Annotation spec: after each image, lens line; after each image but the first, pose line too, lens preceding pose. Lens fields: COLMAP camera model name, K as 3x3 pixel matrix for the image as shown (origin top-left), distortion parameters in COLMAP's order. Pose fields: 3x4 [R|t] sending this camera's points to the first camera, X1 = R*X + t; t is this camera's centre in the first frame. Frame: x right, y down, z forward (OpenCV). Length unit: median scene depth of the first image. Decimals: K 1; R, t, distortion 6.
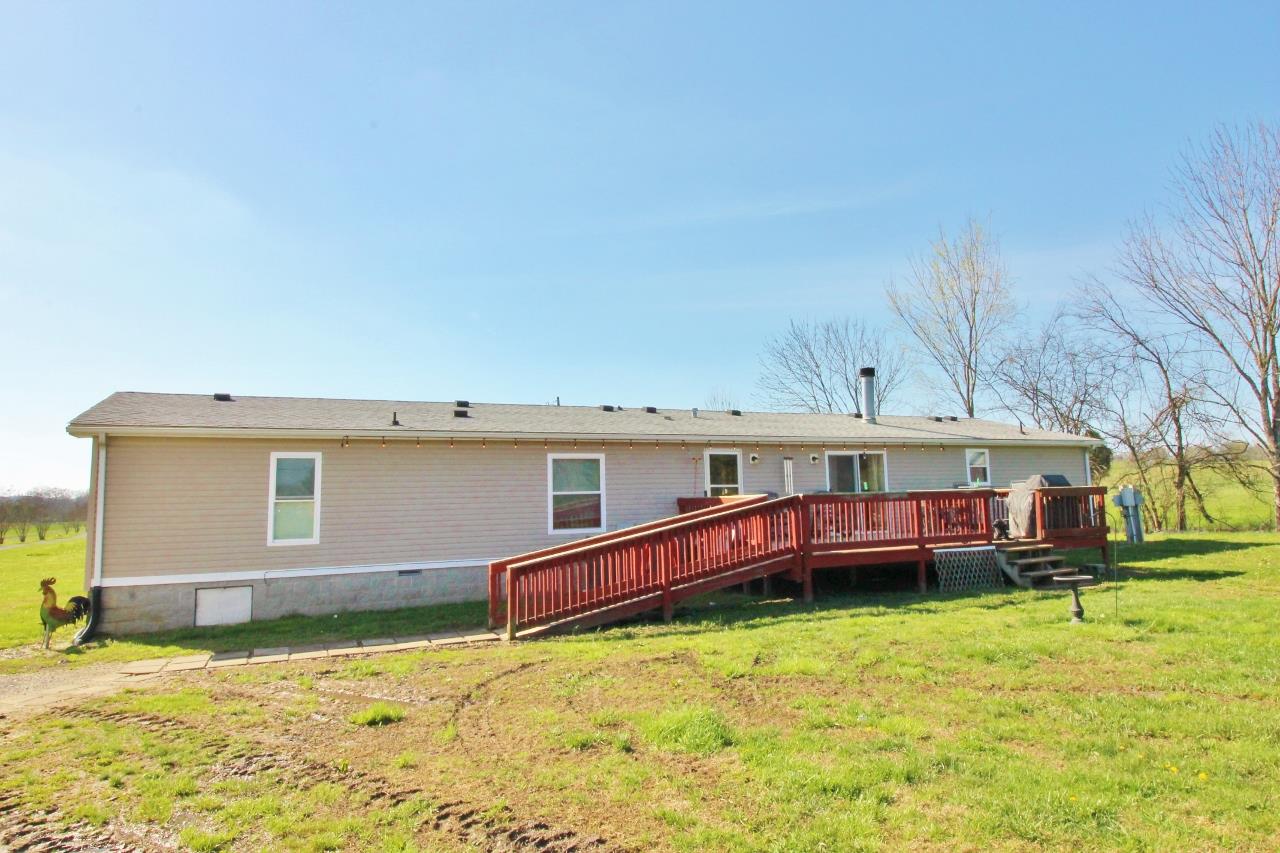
lens RADIAL K [[604.7, 0, 638.8], [0, 604.7, 413.0], [0, 0, 1]] dist [-0.012245, -0.000354]
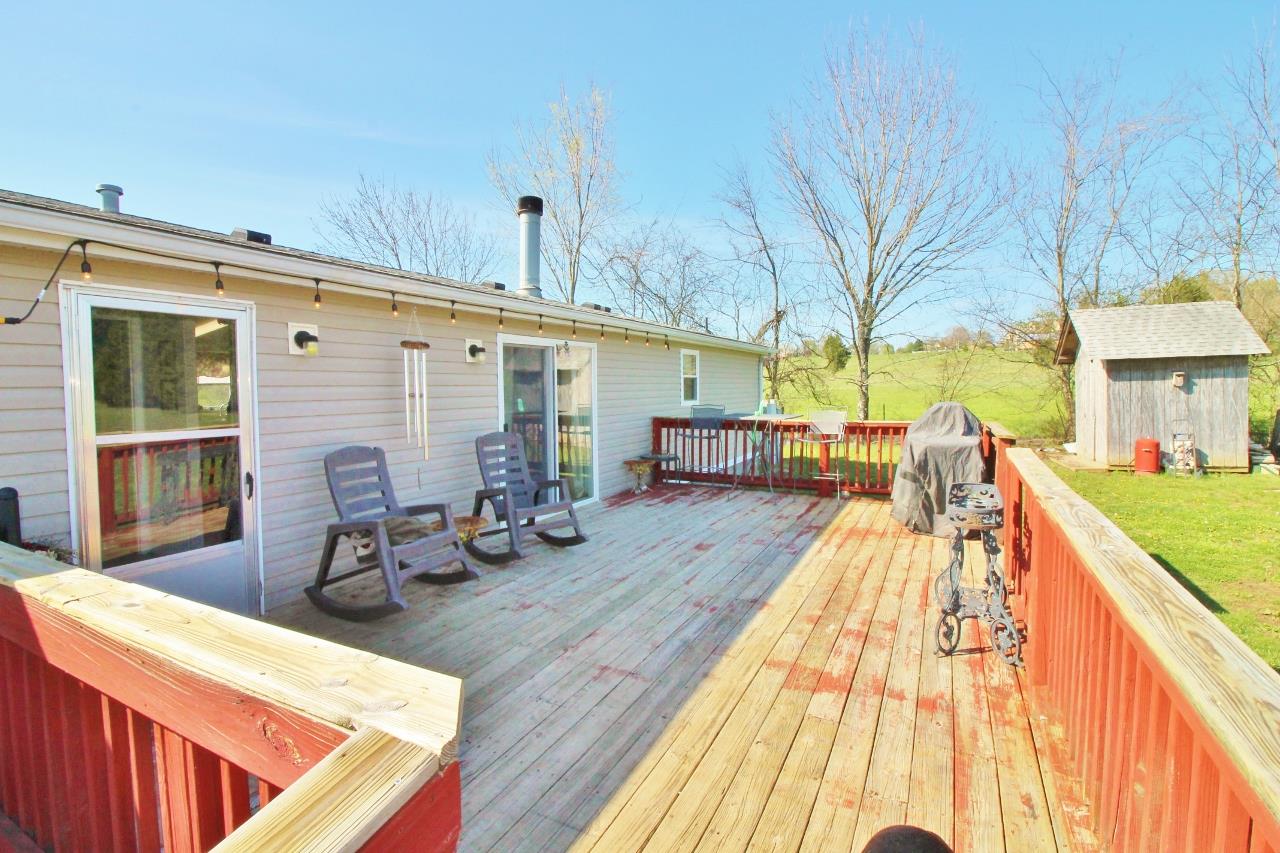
lens RADIAL K [[604.7, 0, 638.8], [0, 604.7, 413.0], [0, 0, 1]] dist [-0.012245, -0.000354]
pose [[0.766698, -0.016725, 0.641789, 0.121813], [-0.087144, 0.987697, 0.129845, 0.056746], [-0.636066, -0.155480, 0.755809, 0.641674]]
